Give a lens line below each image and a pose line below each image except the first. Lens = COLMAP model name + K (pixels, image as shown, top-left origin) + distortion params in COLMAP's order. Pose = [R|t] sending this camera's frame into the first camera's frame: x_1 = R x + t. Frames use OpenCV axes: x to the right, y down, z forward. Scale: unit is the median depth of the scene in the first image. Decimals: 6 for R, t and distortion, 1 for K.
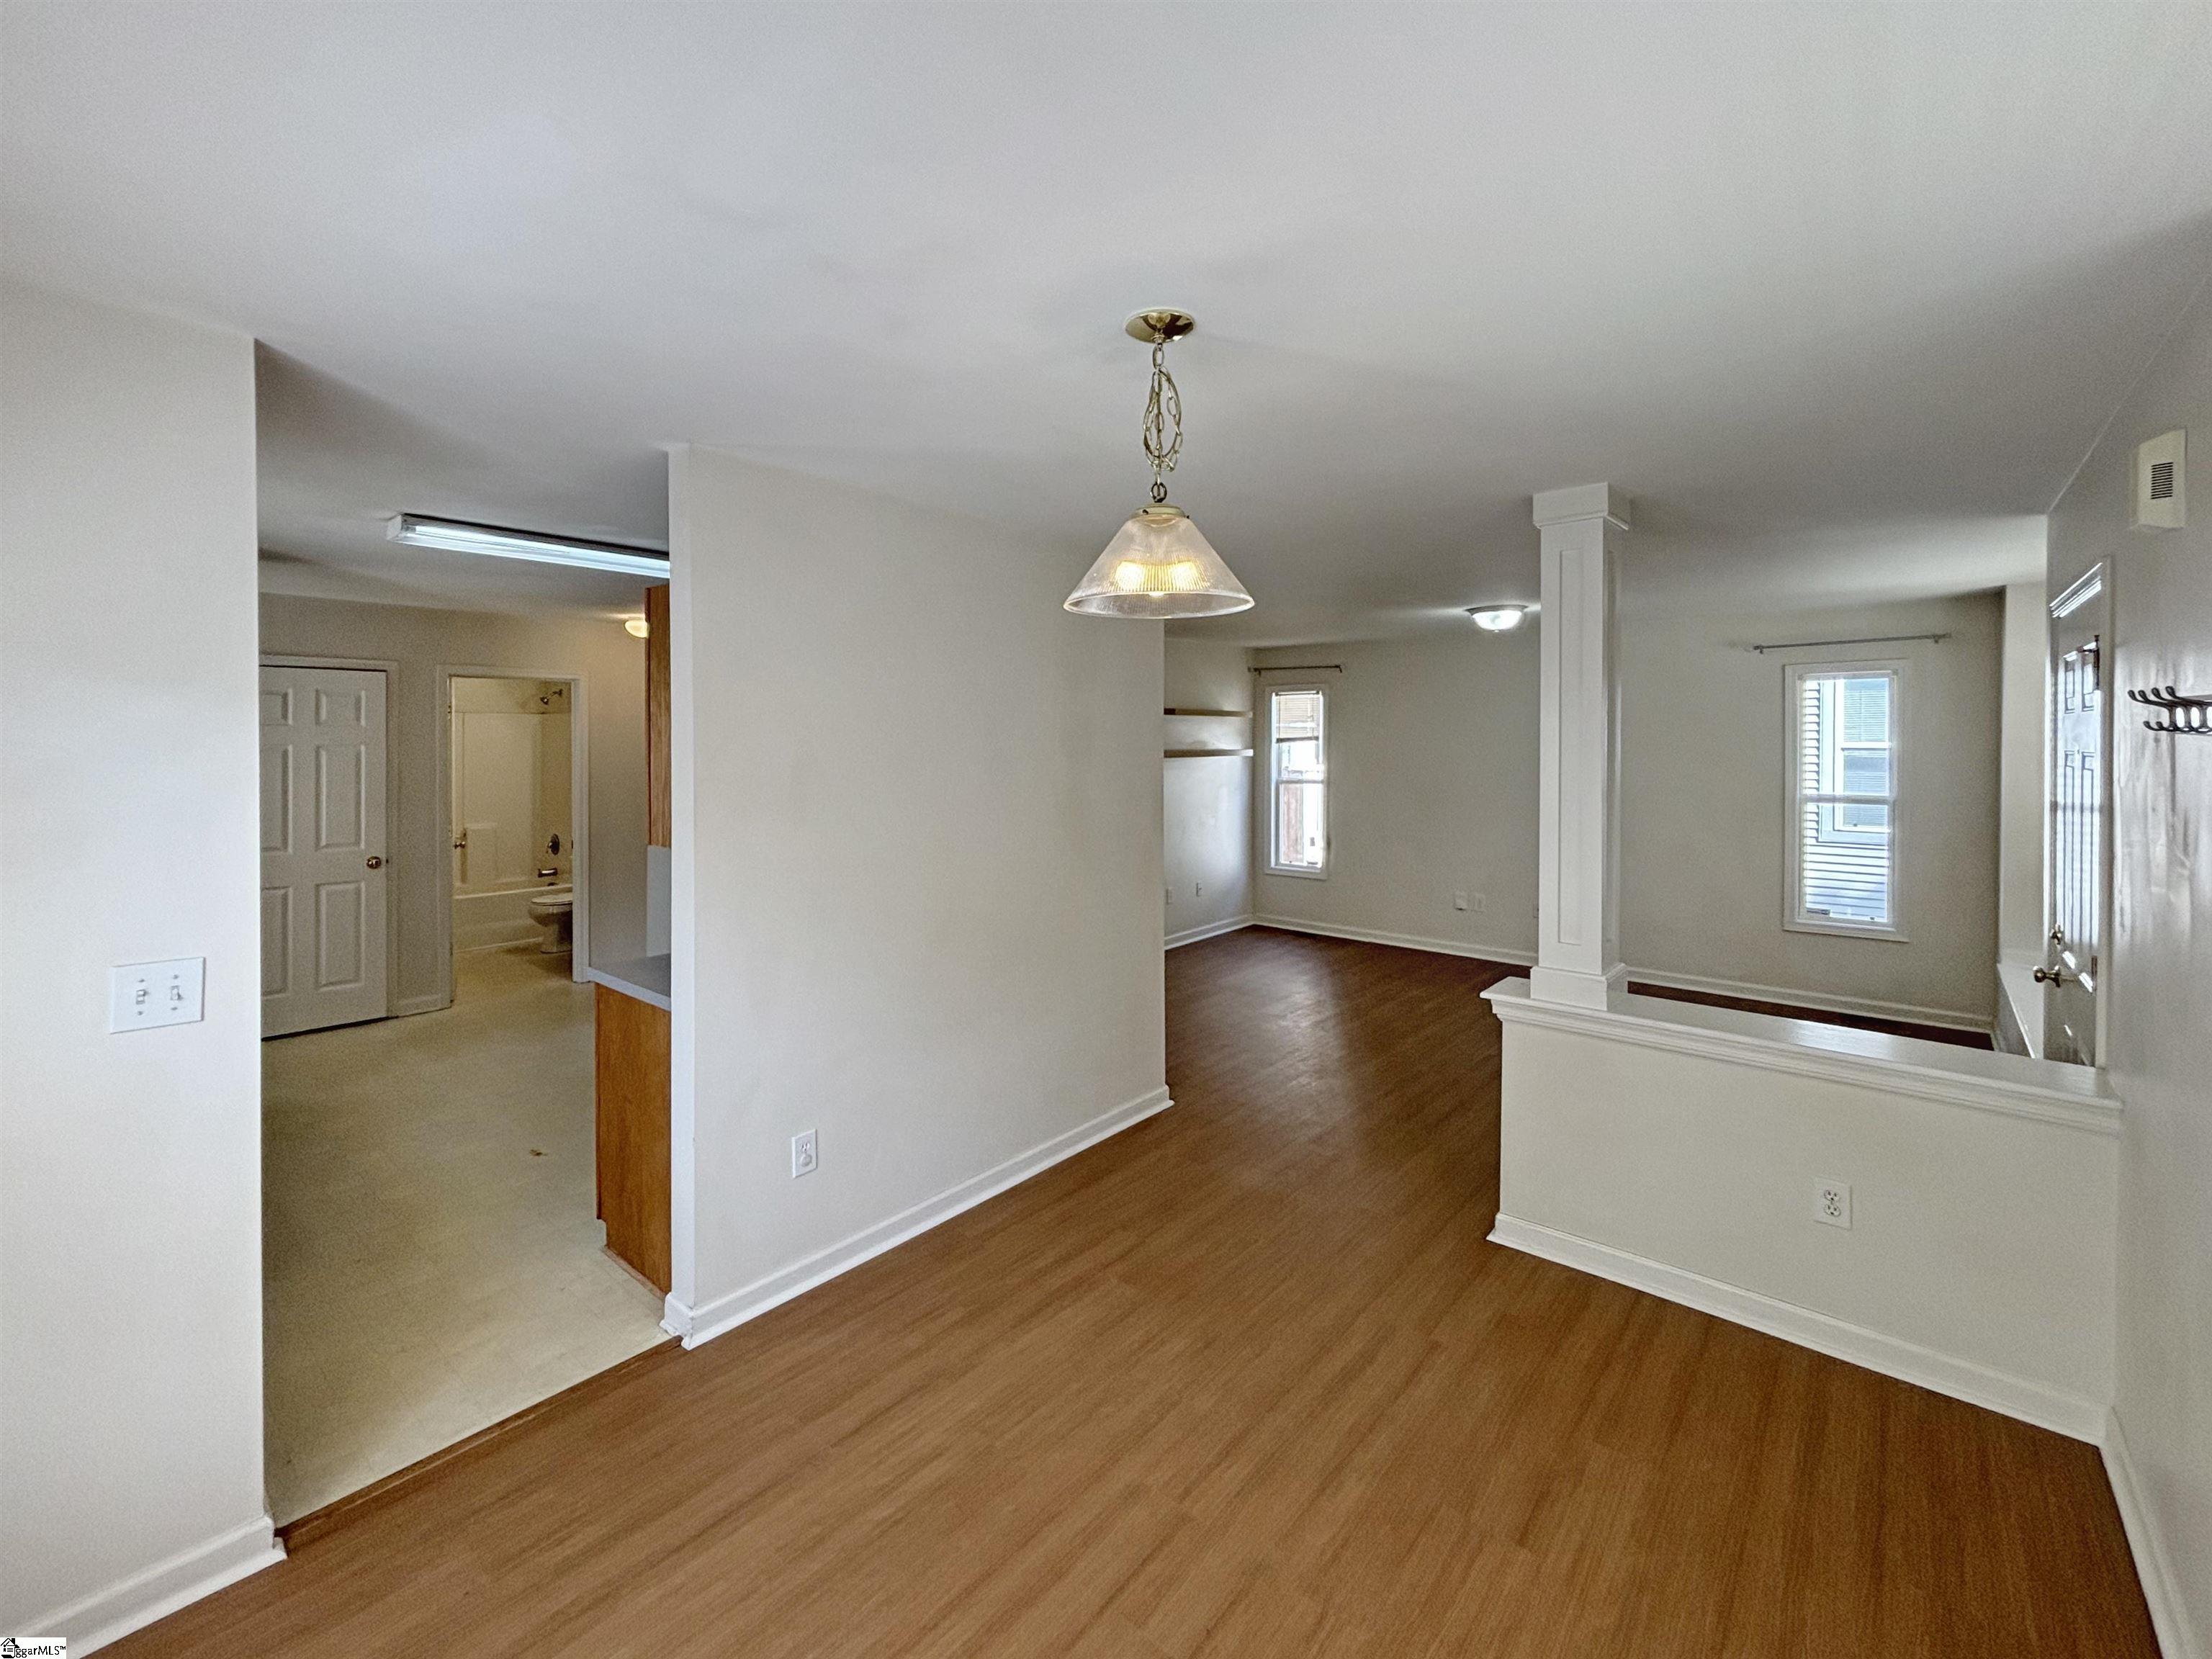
lens RADIAL K [[944.1, 0, 1037.6], [0, 944.1, 736.9], [0, 0, 1]] dist [-0.000364, 0.000296]
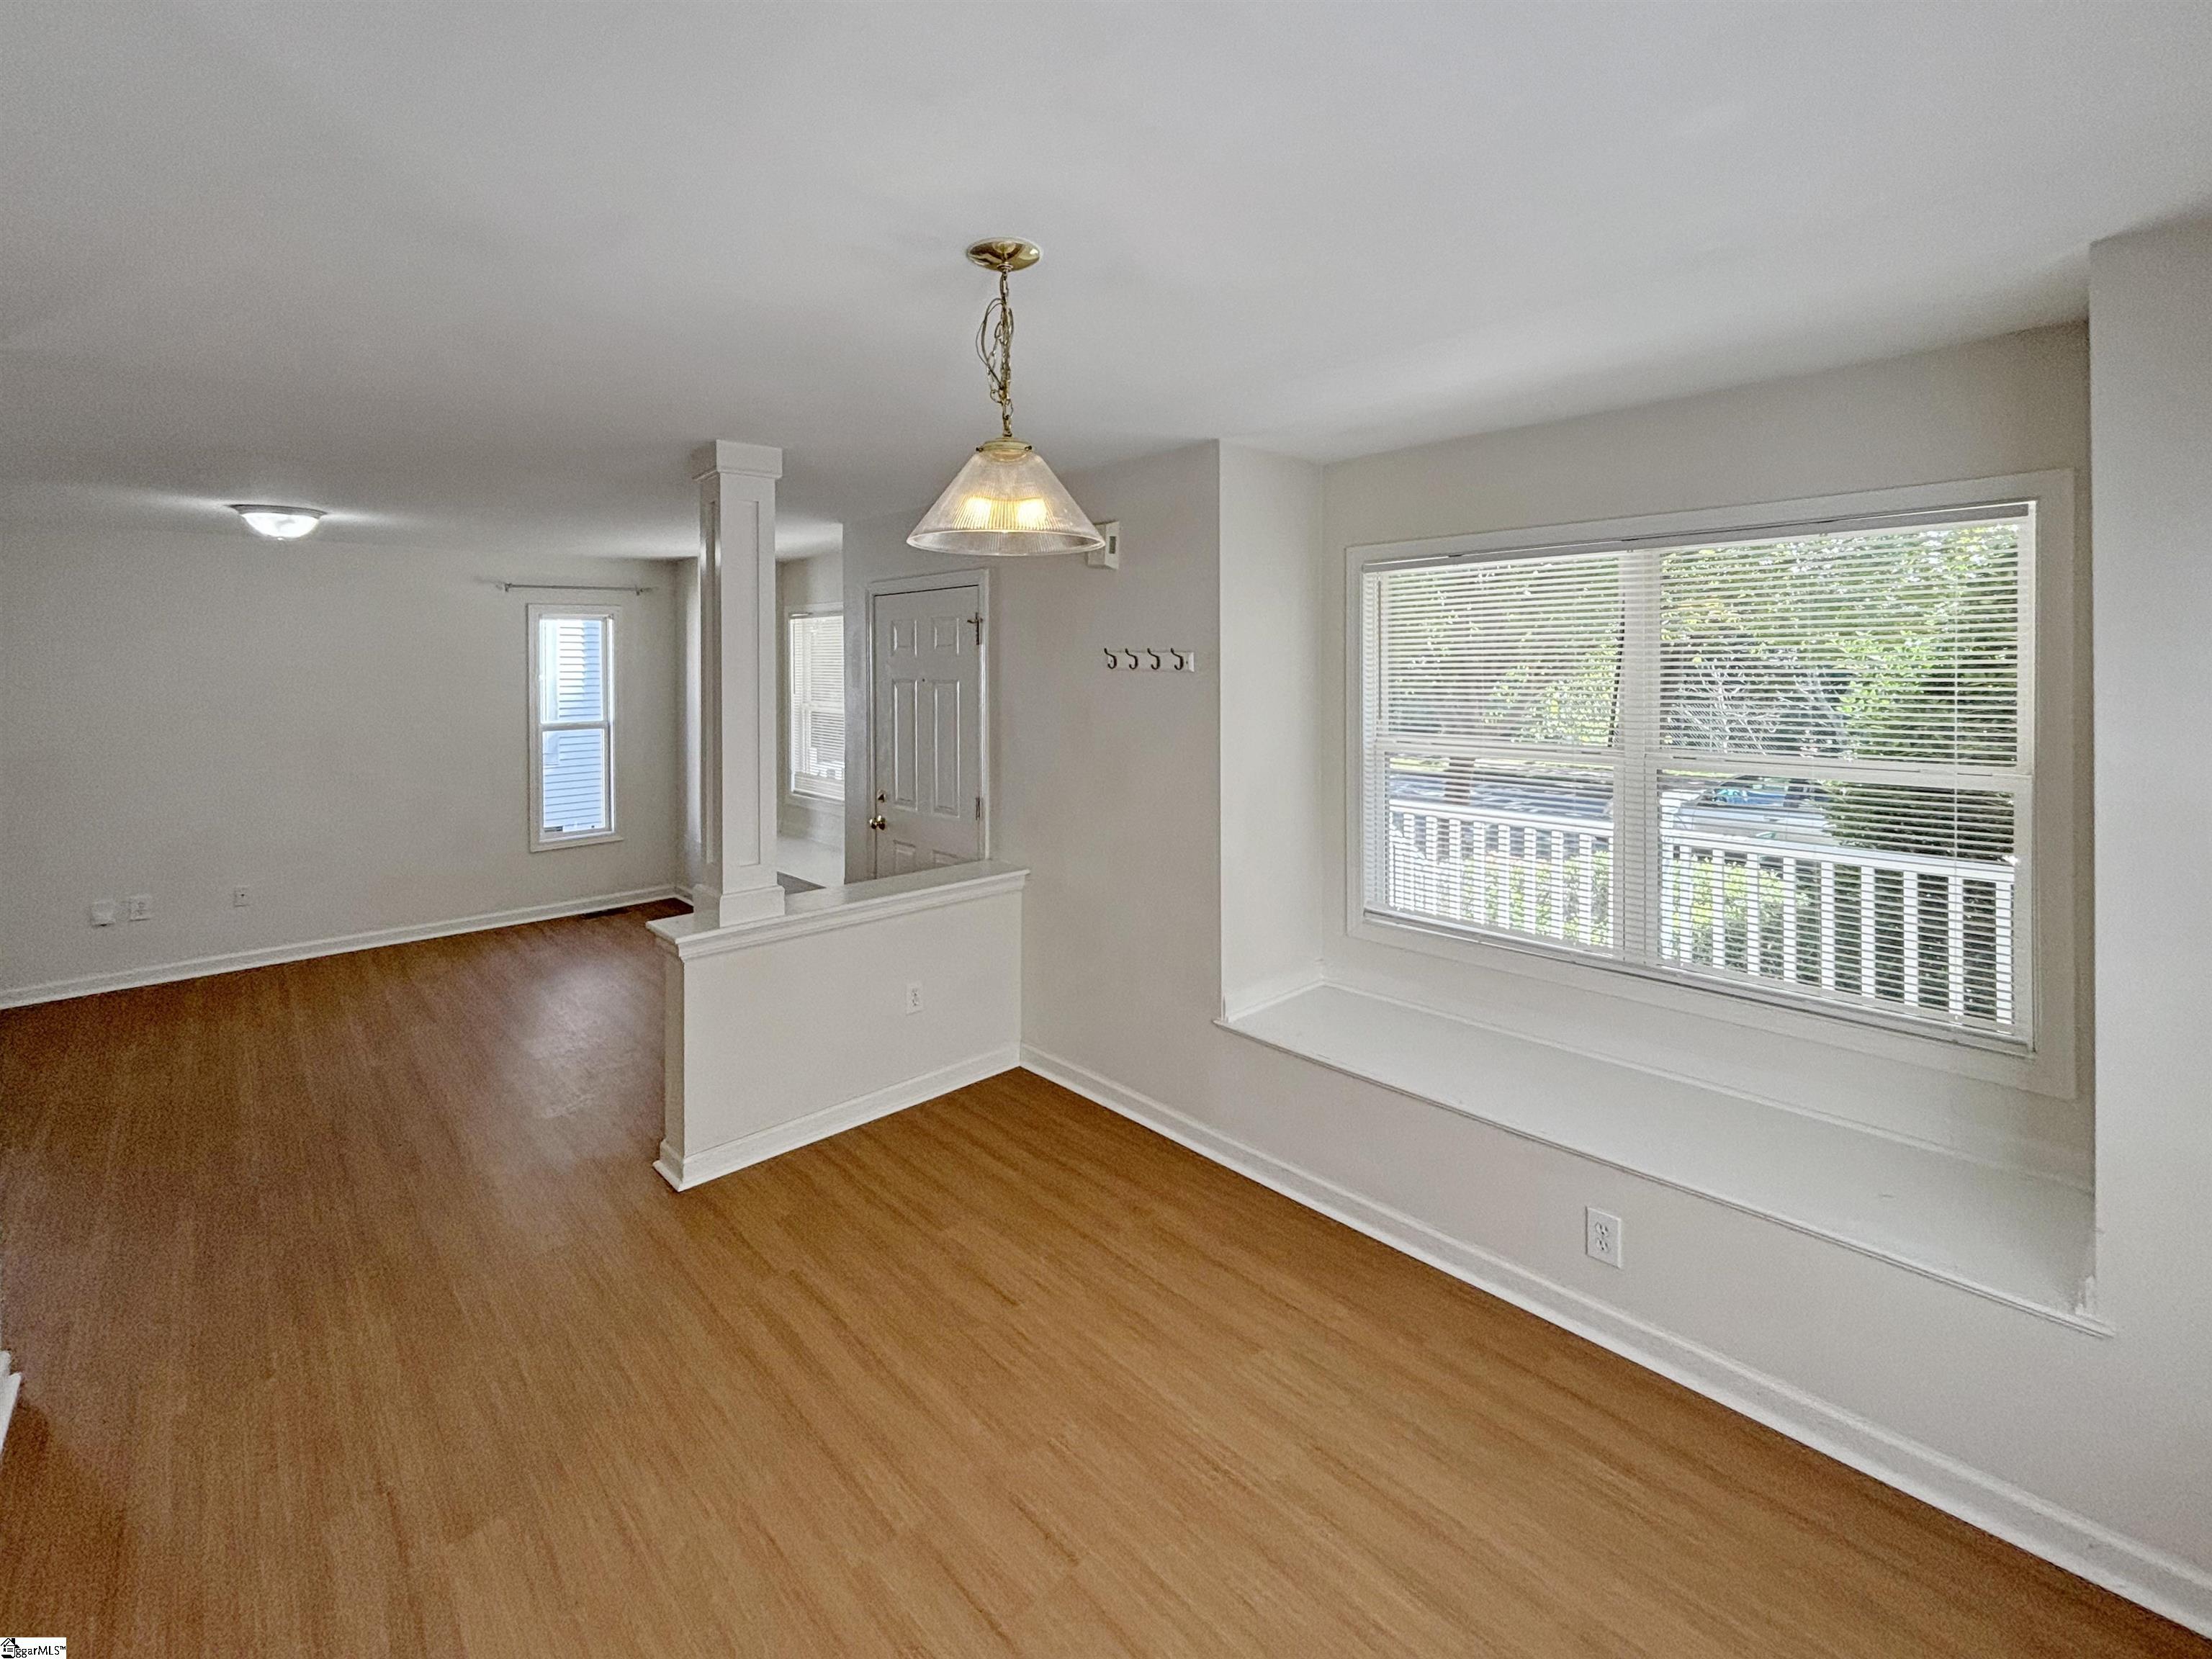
lens RADIAL K [[978.8, 0, 1112.0], [0, 978.8, 668.3], [0, 0, 1]] dist [0.004930, 0.000426]
pose [[0.082451, -0.006230, 0.996576, -0.264549], [0.008240, 0.999951, 0.005569, -0.004542], [-0.996561, 0.007752, 0.082498, 0.249461]]
